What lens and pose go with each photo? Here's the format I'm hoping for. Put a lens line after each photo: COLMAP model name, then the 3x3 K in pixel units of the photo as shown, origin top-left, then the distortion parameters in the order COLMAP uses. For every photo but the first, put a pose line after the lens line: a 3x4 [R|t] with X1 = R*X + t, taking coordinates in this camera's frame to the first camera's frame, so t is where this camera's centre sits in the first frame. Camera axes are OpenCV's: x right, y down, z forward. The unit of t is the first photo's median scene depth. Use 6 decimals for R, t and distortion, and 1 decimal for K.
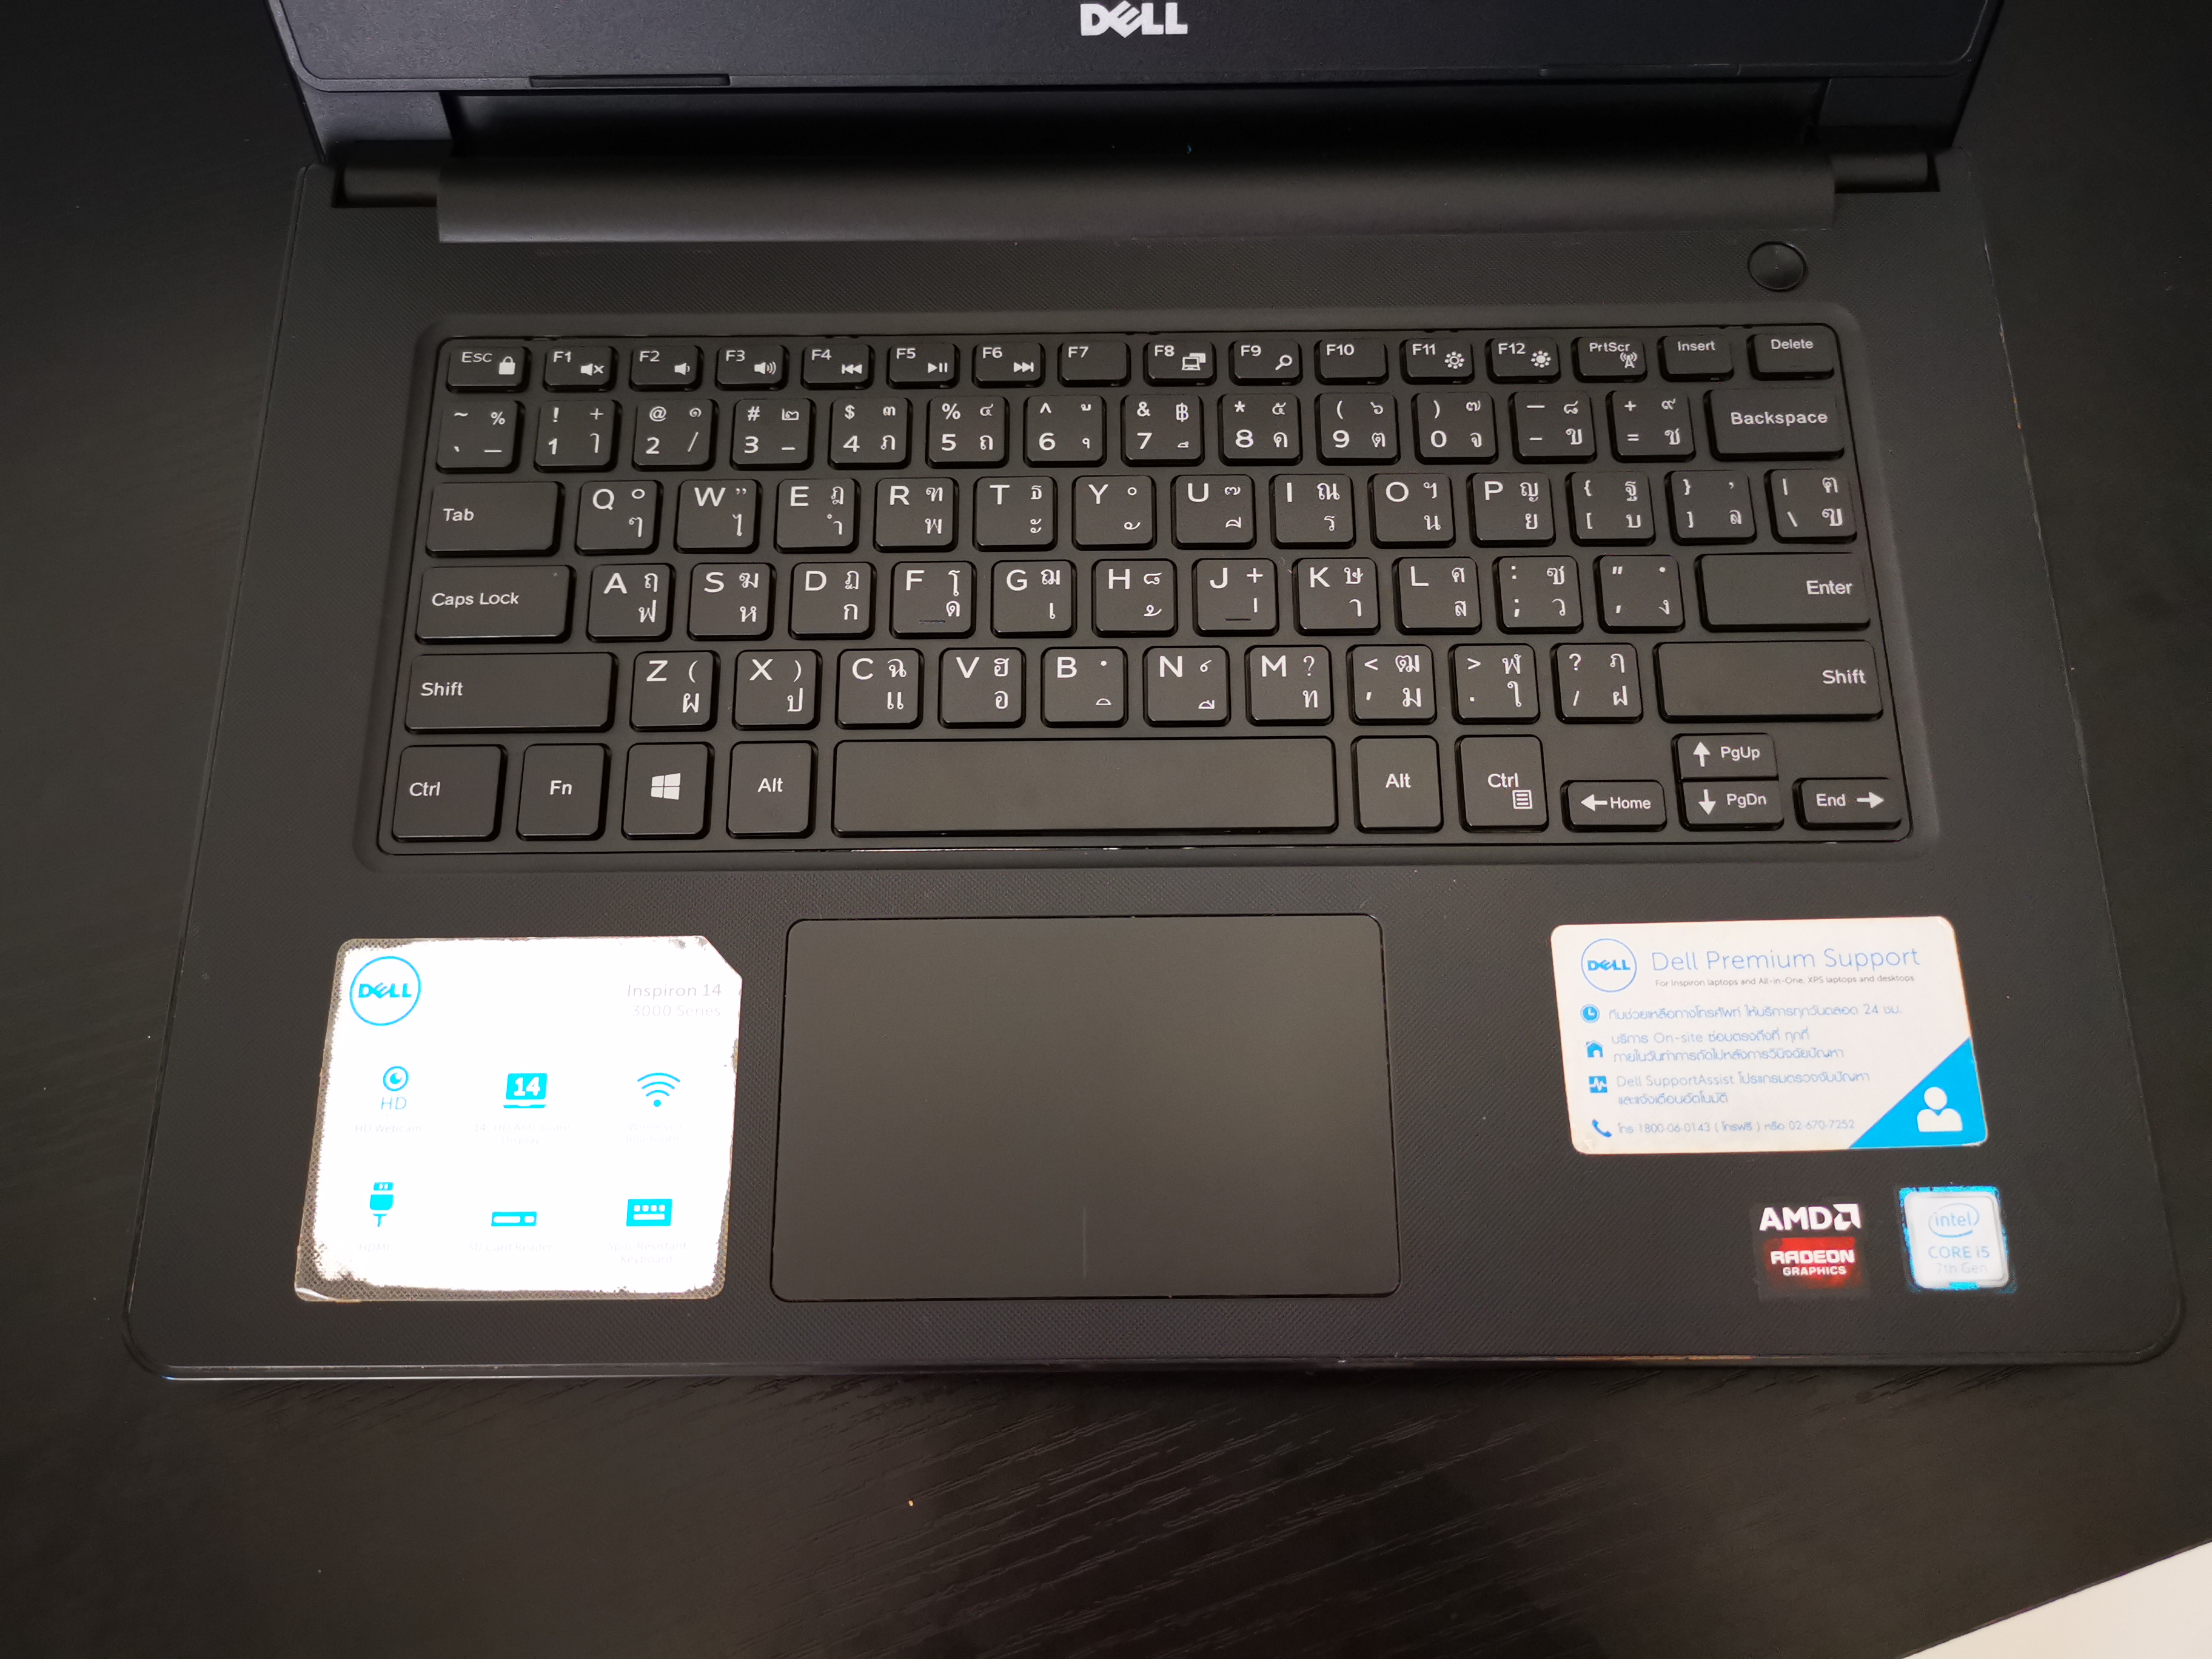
lens RADIAL K [[1825.0, 0, 1117.1], [0, 1825.0, 827.2], [0, 0, 1]] dist [0.029768, -0.078719]
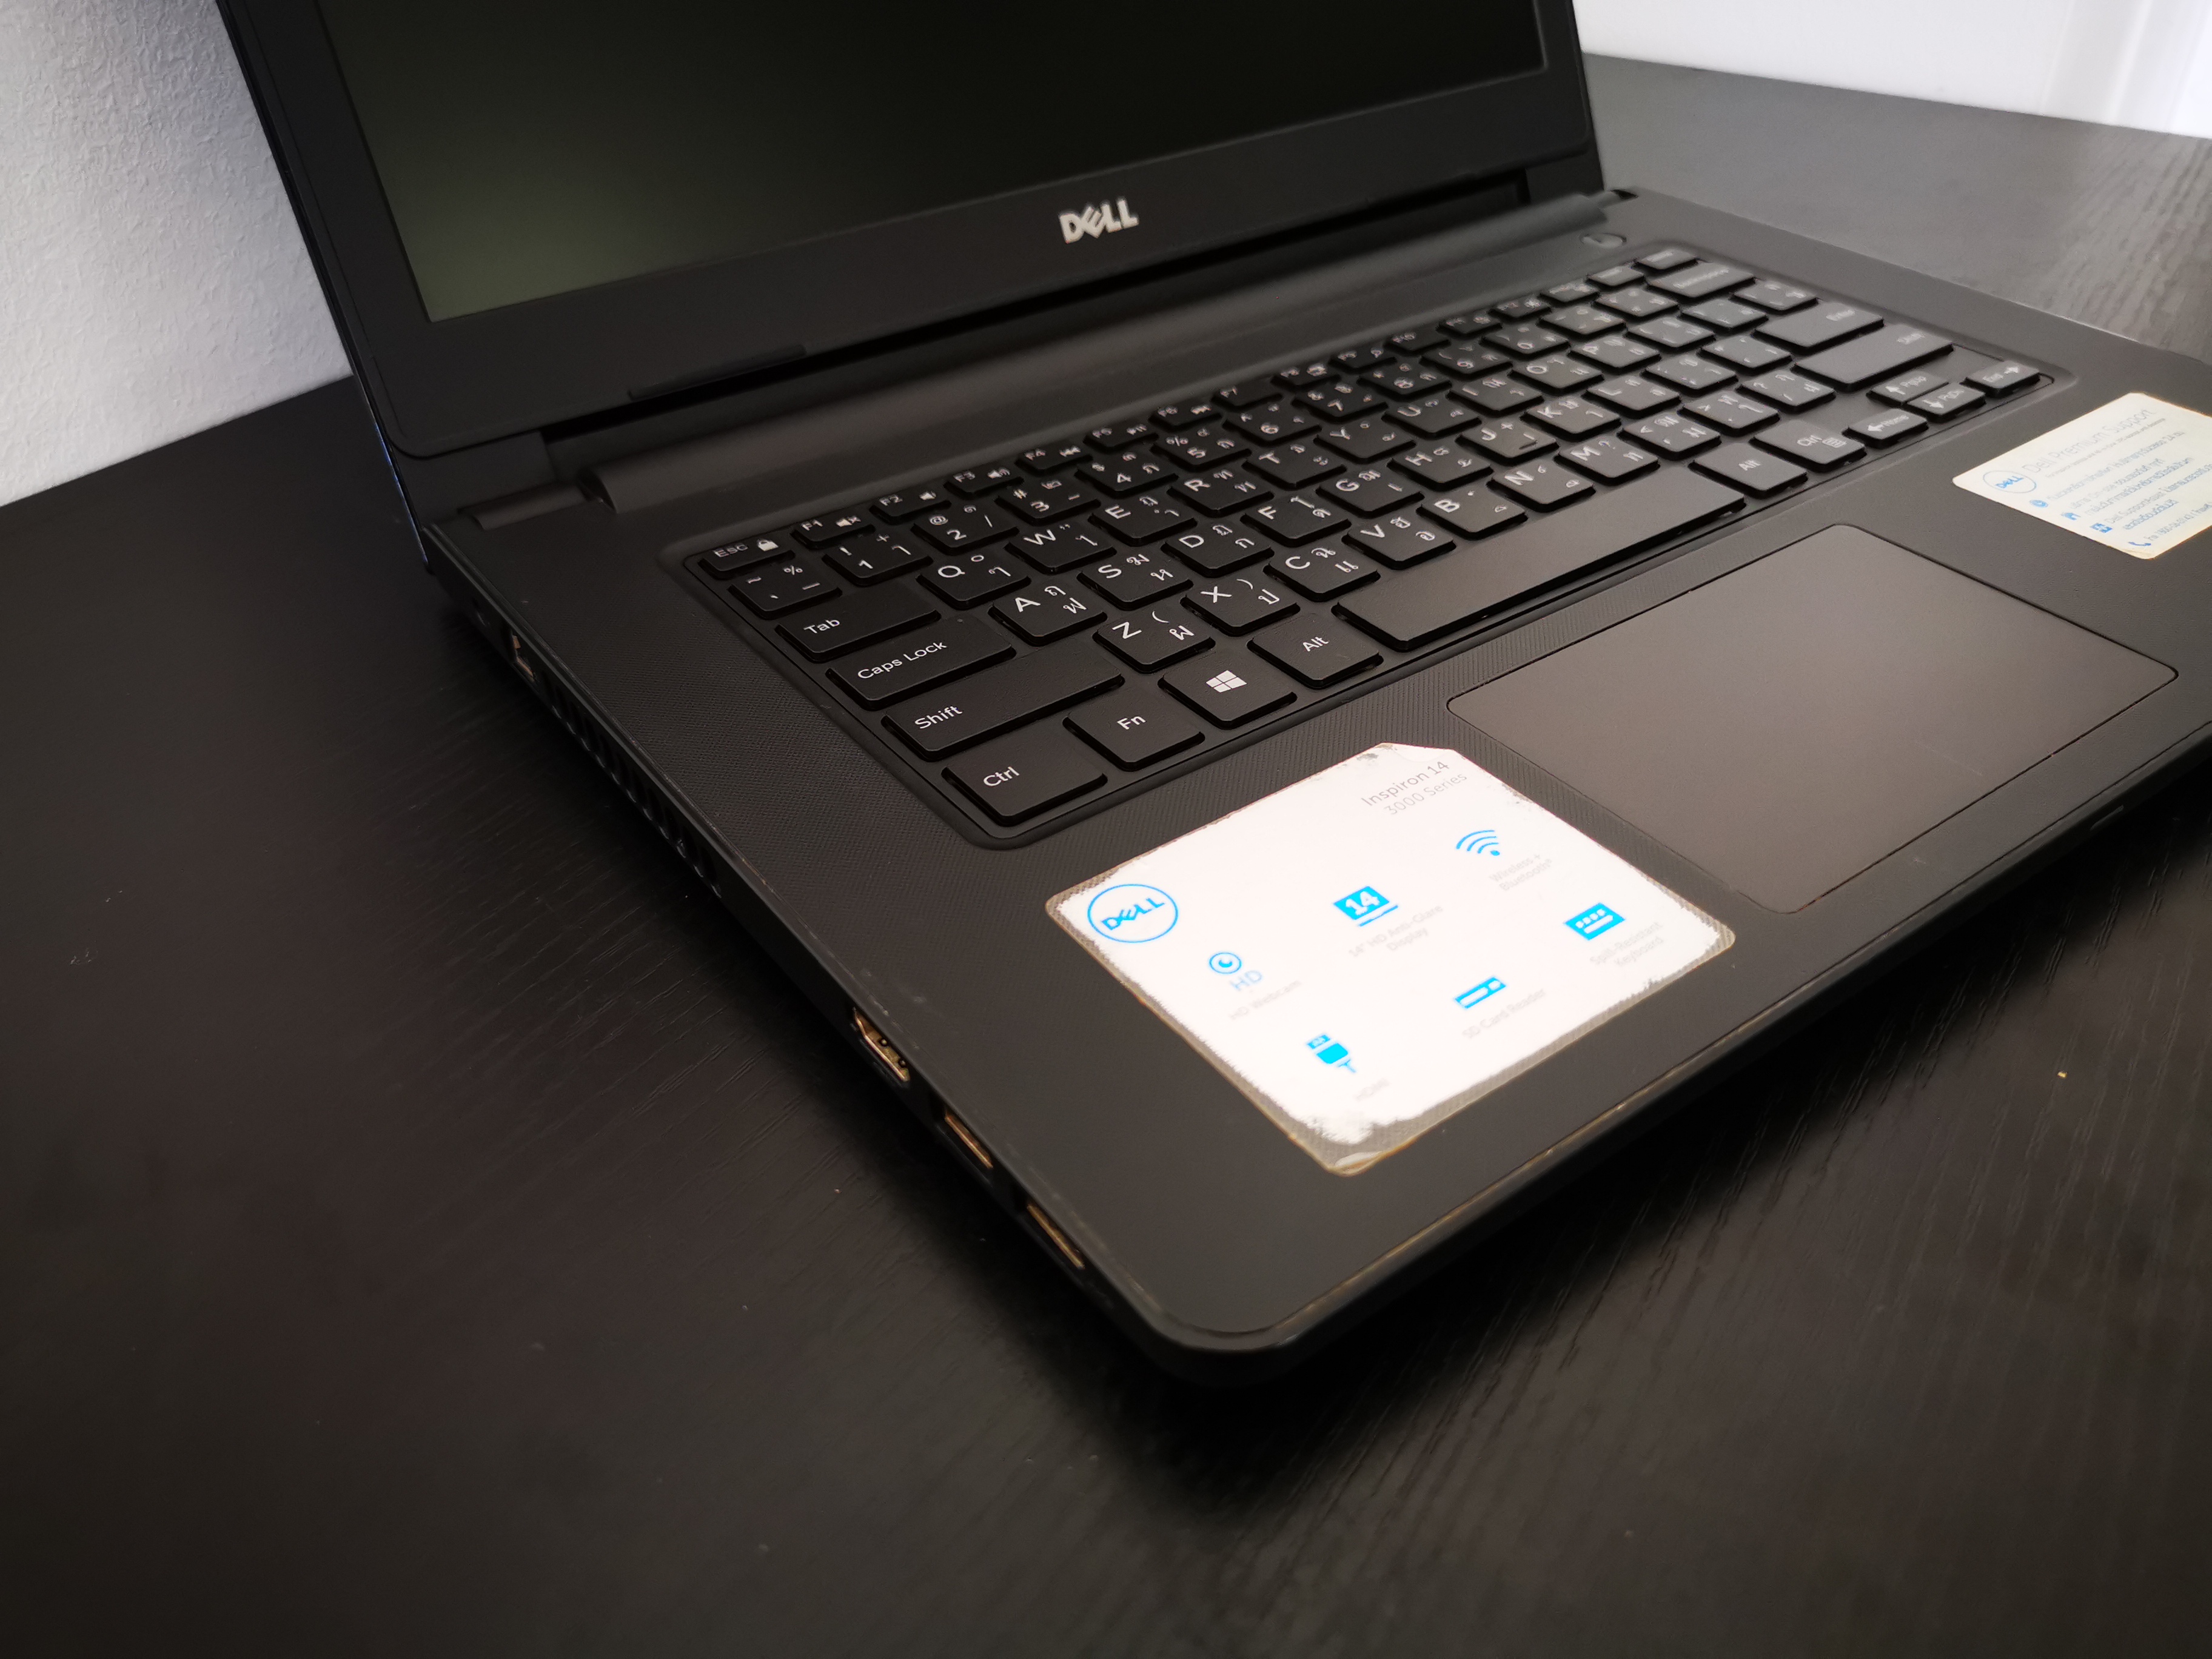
lens RADIAL K [[1757.0, 0, 1109.9], [0, 1757.0, 829.8], [0, 0, 1]] dist [0.010674, -0.017350]
pose [[0.810647, -0.354577, 0.465969, -0.695297], [0.558619, 0.706837, -0.433966, 0.358210], [-0.175490, 0.612092, 0.771069, 0.378824]]
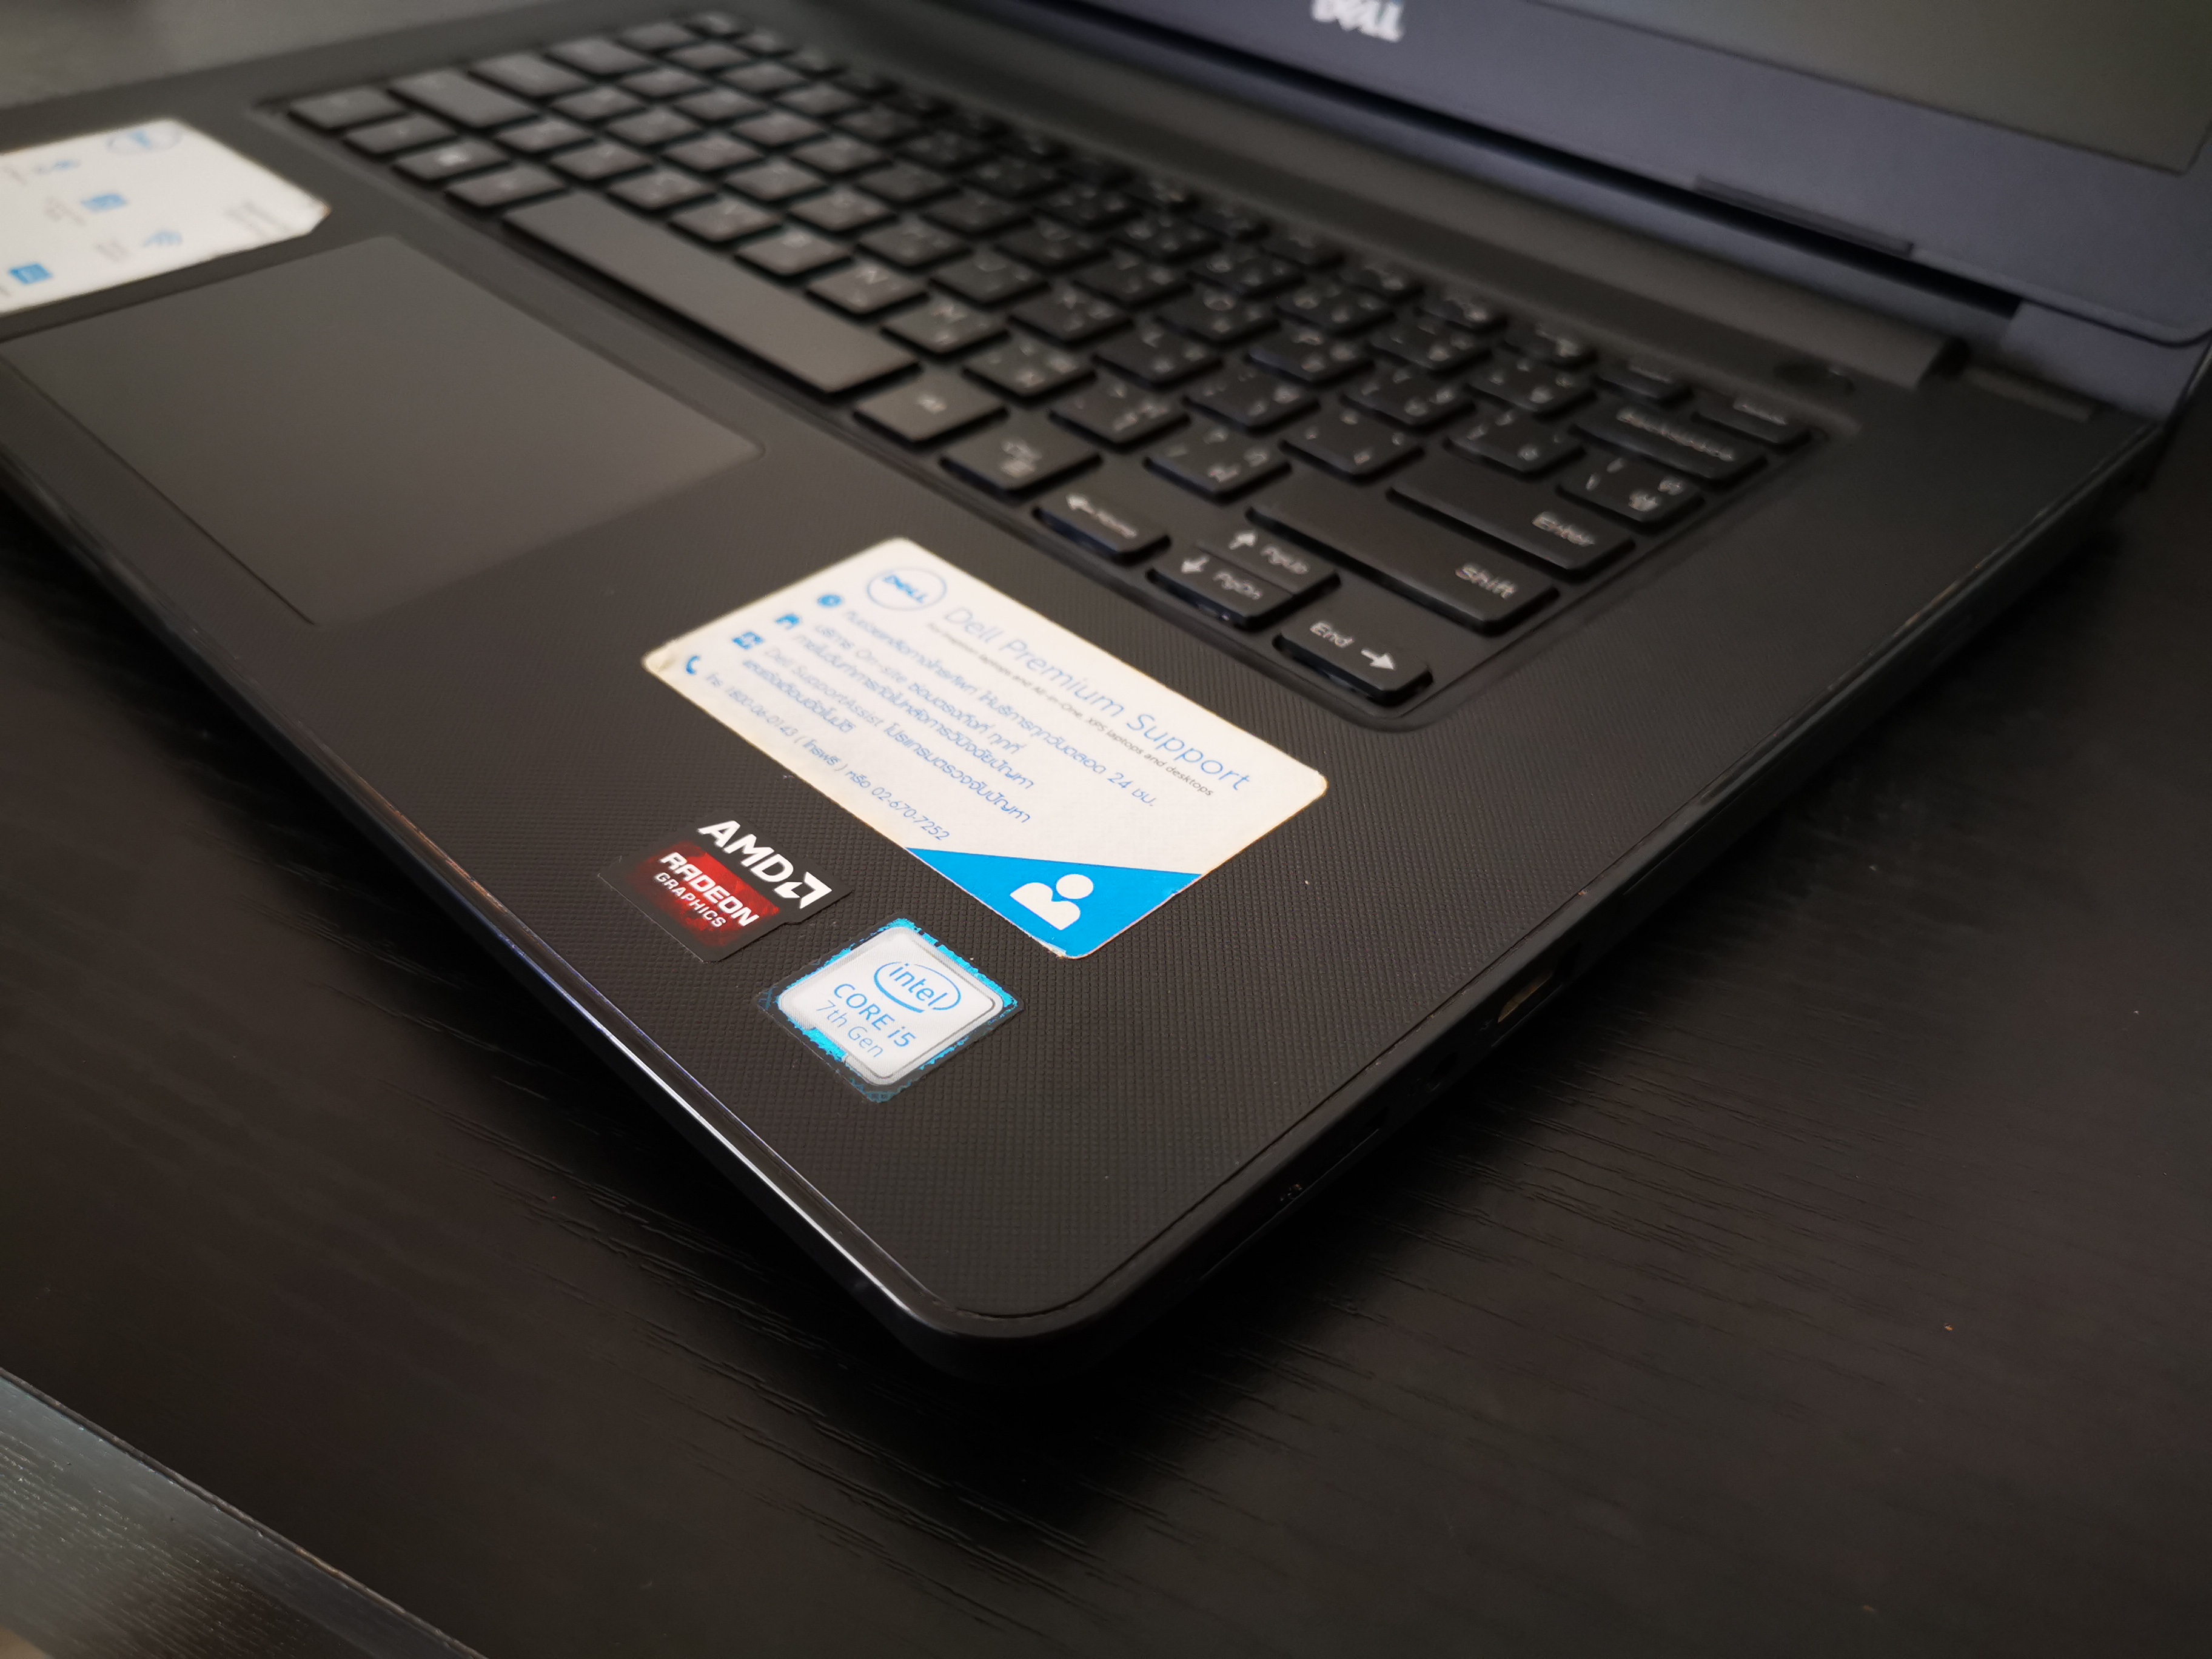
lens RADIAL K [[1825.0, 0, 1117.1], [0, 1825.0, 827.2], [0, 0, 1]] dist [0.029768, -0.078719]
pose [[0.705244, 0.466239, -0.534090, 0.693432], [-0.684966, 0.642443, -0.343641, 0.298250], [0.182903, 0.608184, 0.772437, 0.499183]]
